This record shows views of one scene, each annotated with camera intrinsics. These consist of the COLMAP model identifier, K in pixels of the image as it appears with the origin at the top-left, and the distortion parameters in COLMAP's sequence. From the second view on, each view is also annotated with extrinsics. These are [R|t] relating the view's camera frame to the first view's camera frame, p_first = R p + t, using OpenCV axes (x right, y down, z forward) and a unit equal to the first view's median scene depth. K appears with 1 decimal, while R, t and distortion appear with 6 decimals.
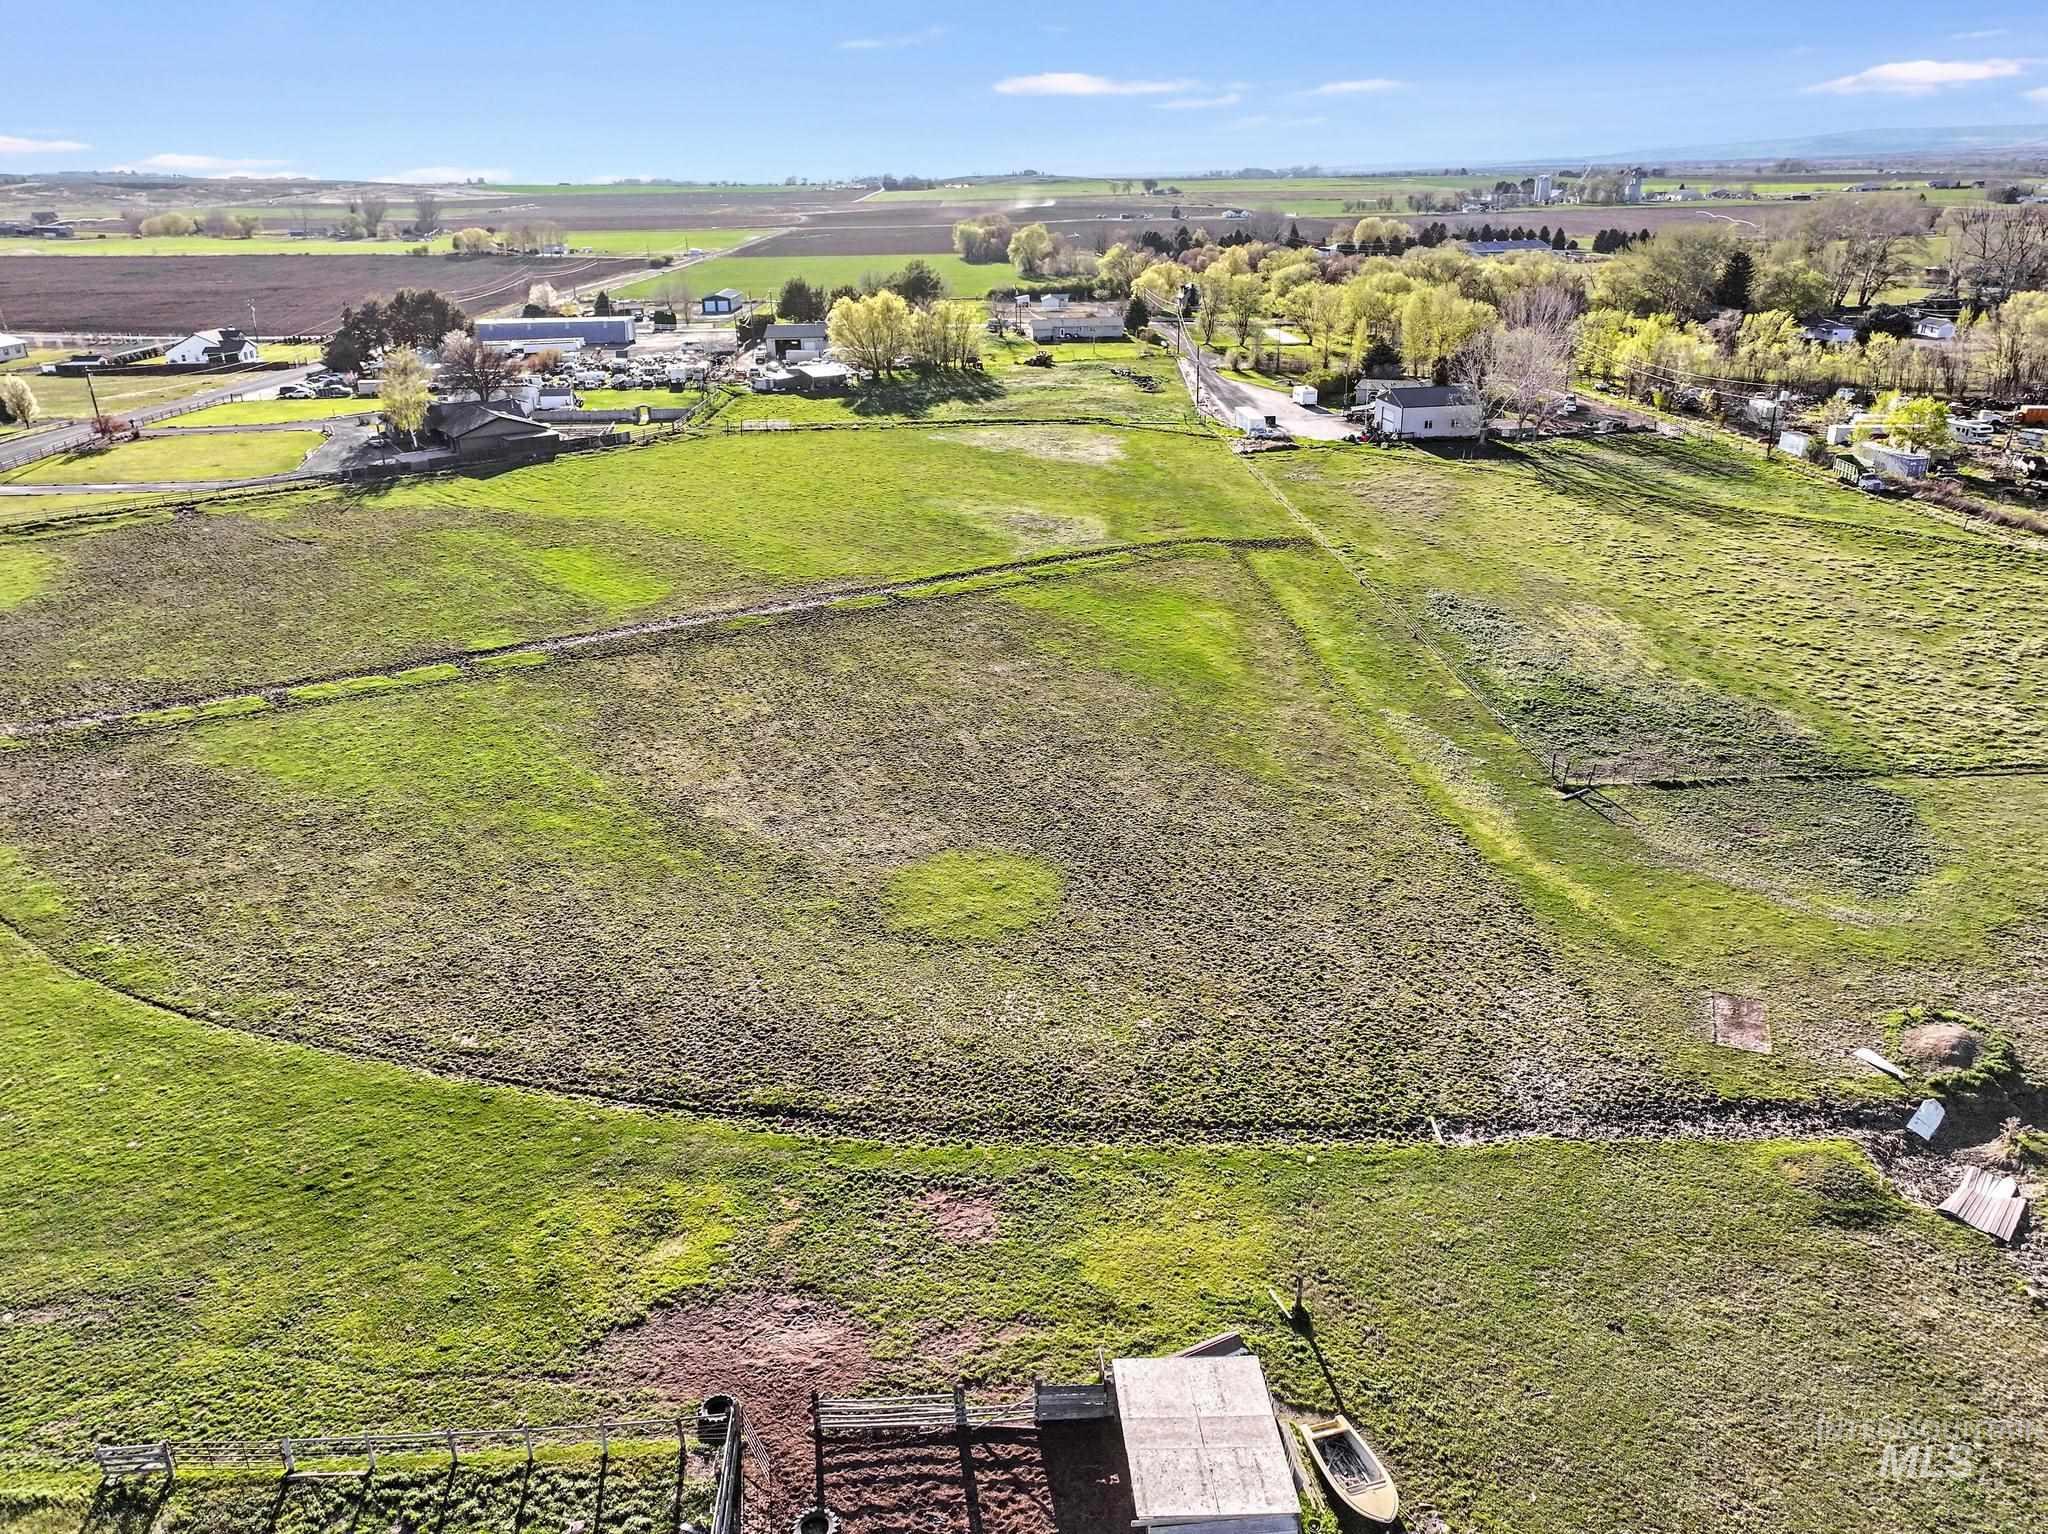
lens RADIAL K [[1464.3, 0, 1024.0], [0, 1464.3, 767.0], [0, 0, 1]] dist [-0.001864, 0.007950]
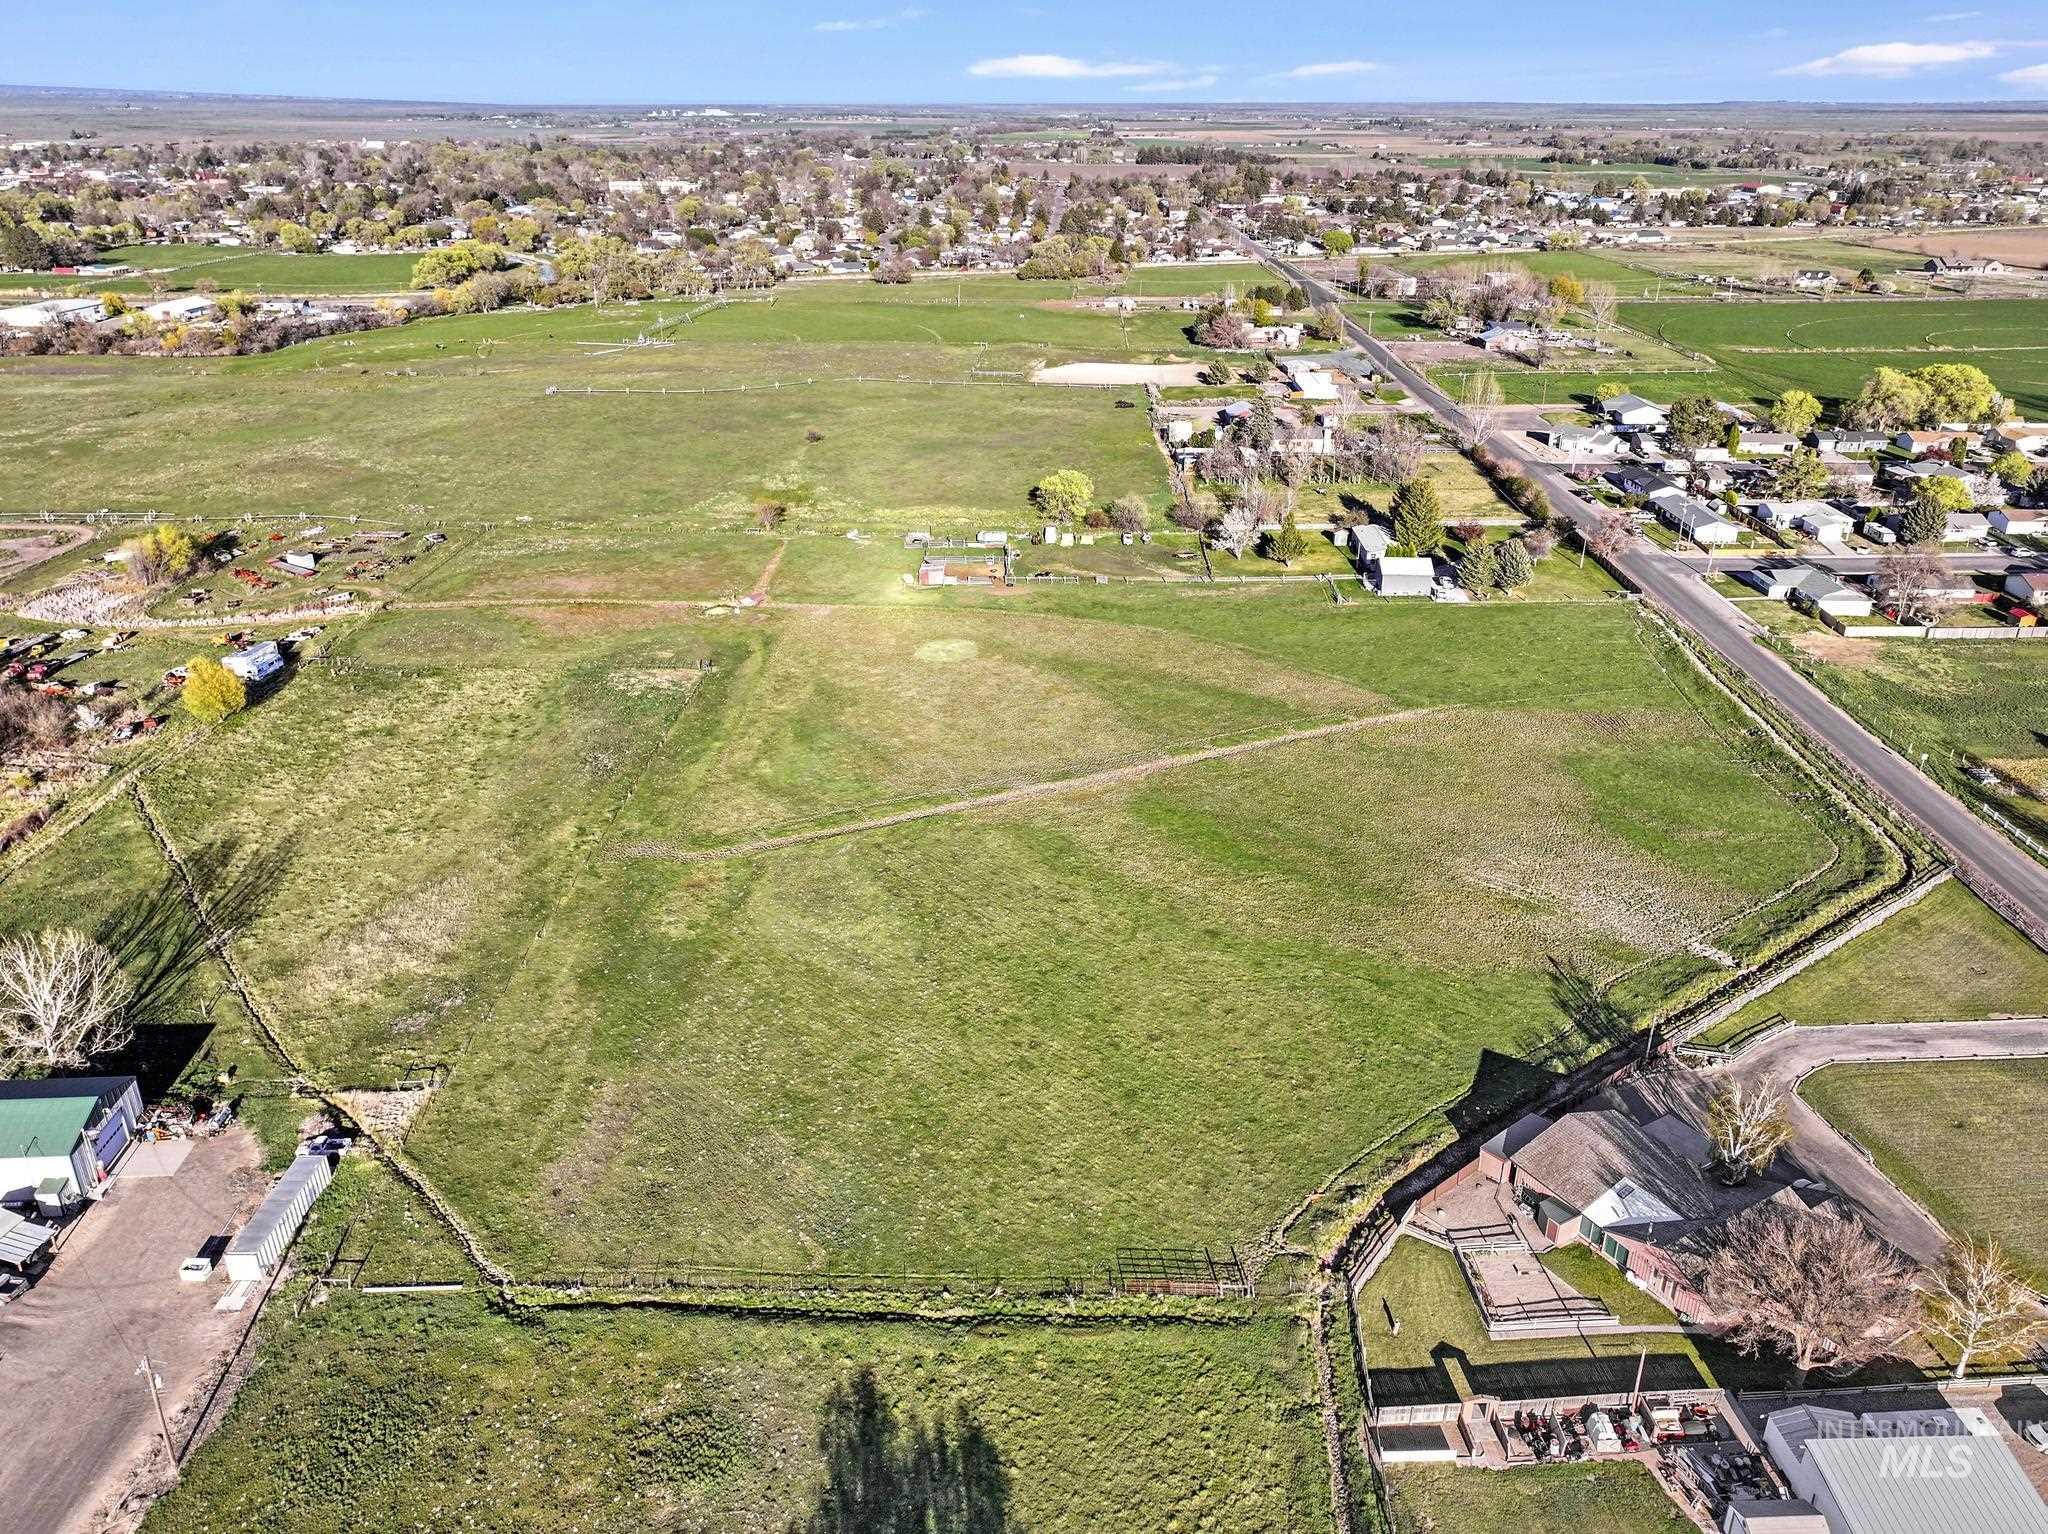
lens RADIAL K [[1466.1, 0, 1024.0], [0, 1466.1, 767.0], [0, 0, 1]] dist [0.004363, -0.008540]
pose [[-0.997070, -0.018867, 0.074136, -0.282149], [0.040722, 0.689489, 0.723151, -1.298275], [-0.064760, 0.724051, -0.686700, 2.182938]]
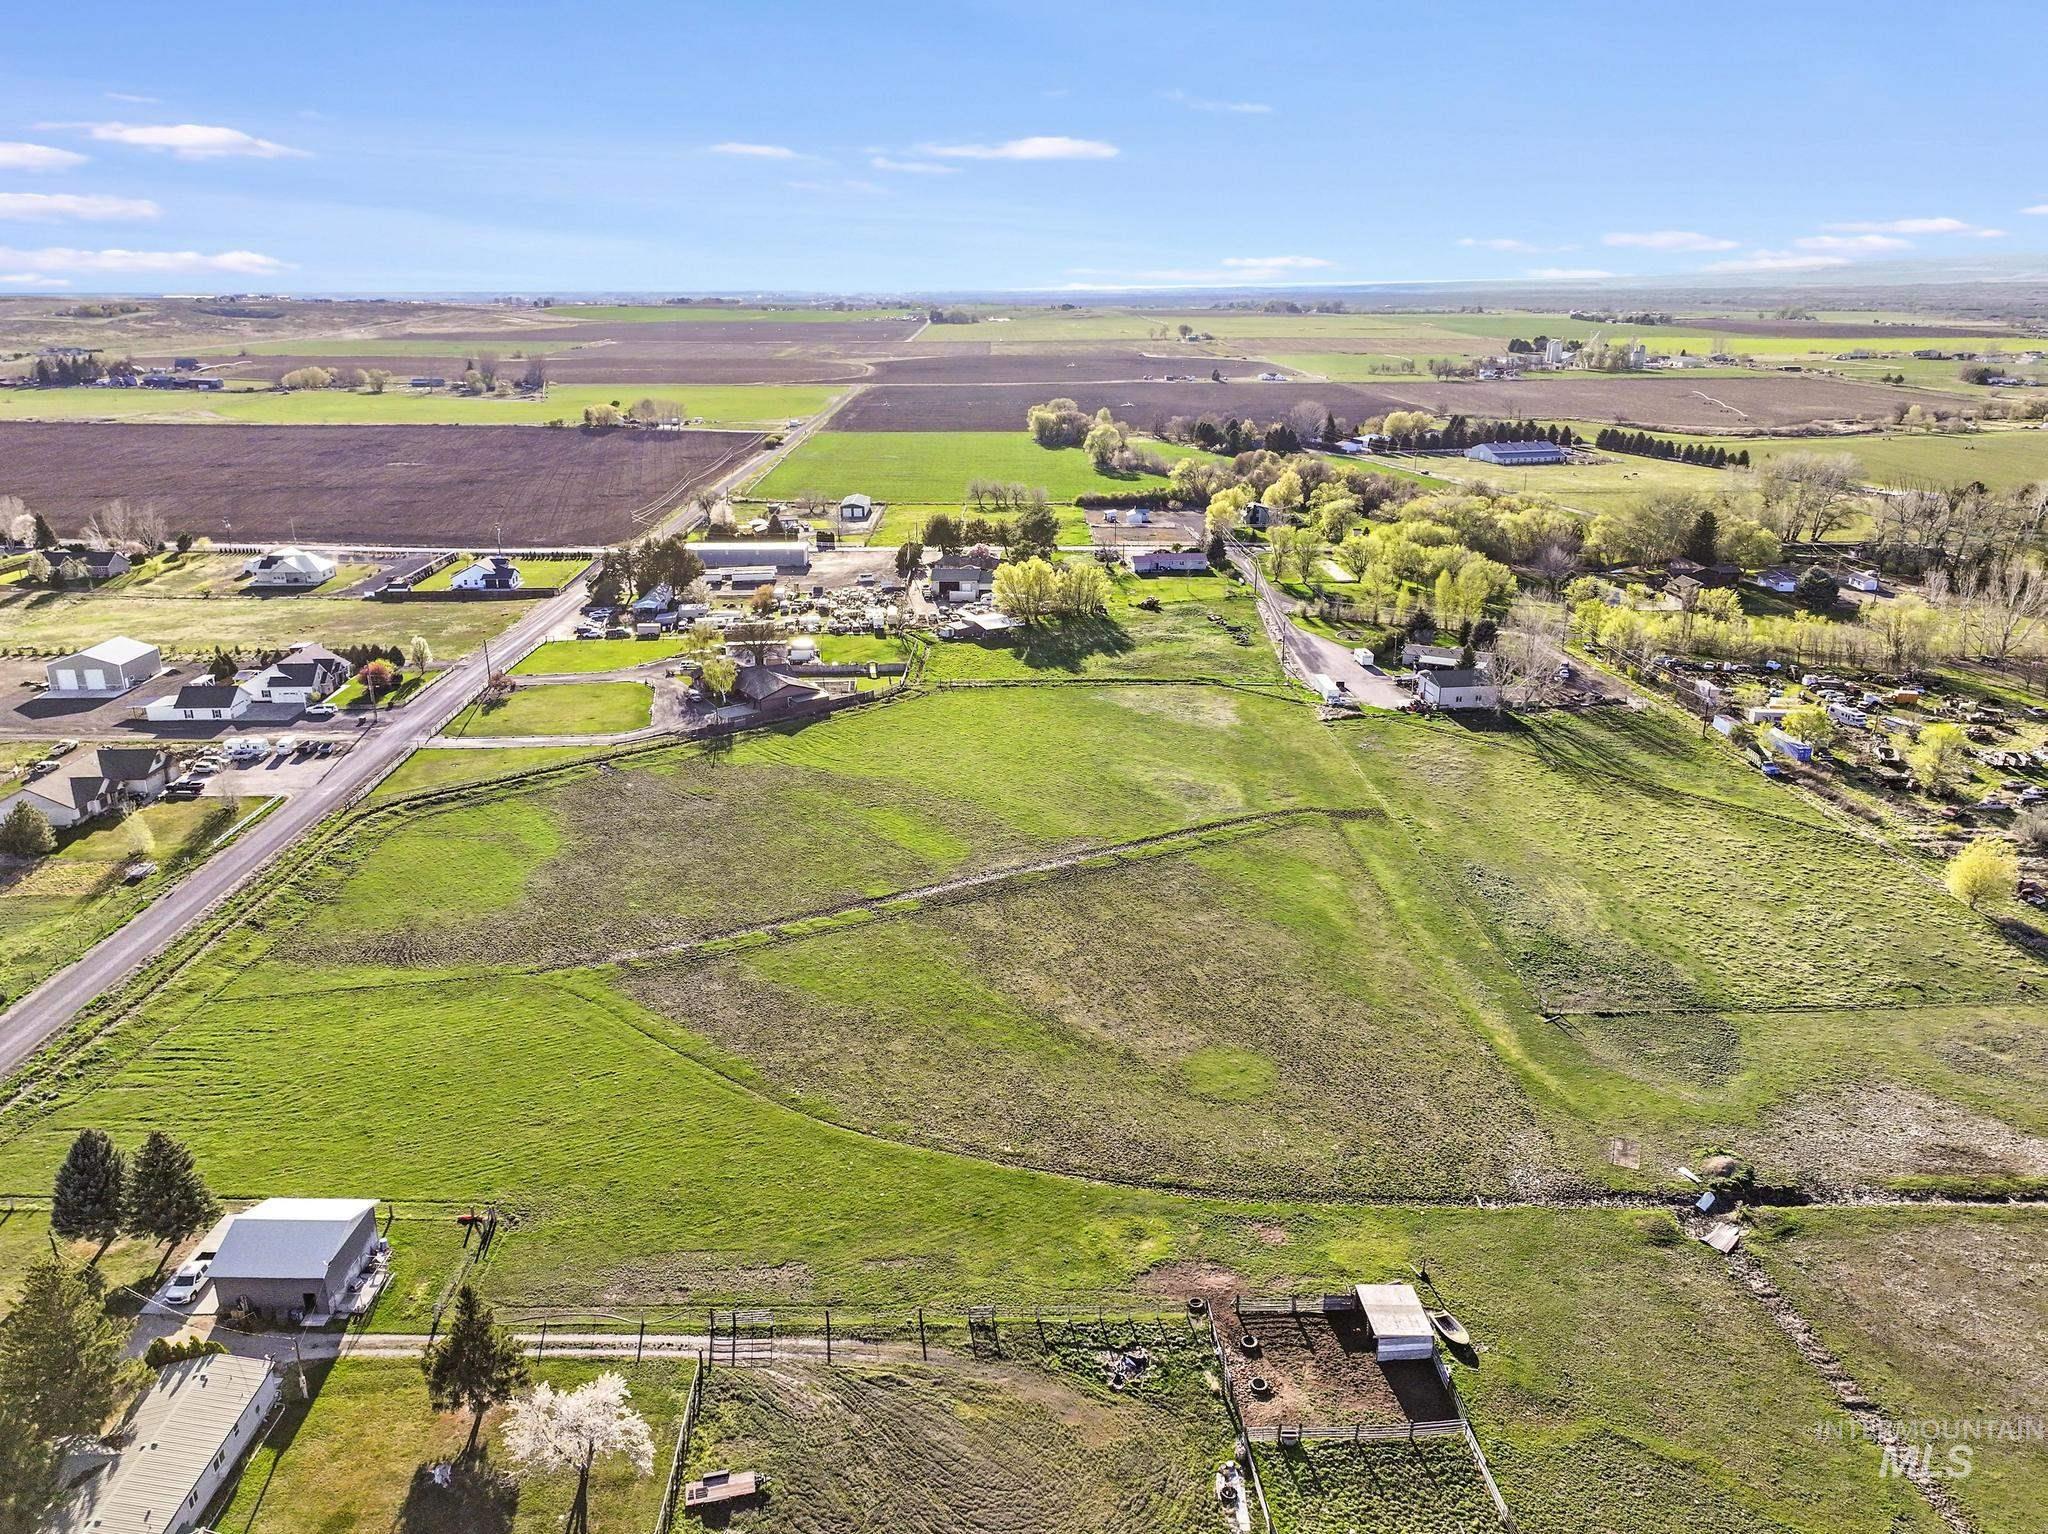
lens RADIAL K [[1466.1, 0, 1024.0], [0, 1466.1, 767.0], [0, 0, 1]] dist [0.004363, -0.008540]
pose [[0.999765, 0.019517, -0.009476, -0.196986], [-0.020085, 0.997738, -0.064155, -0.123714], [0.008203, 0.064330, 0.997895, -0.623355]]
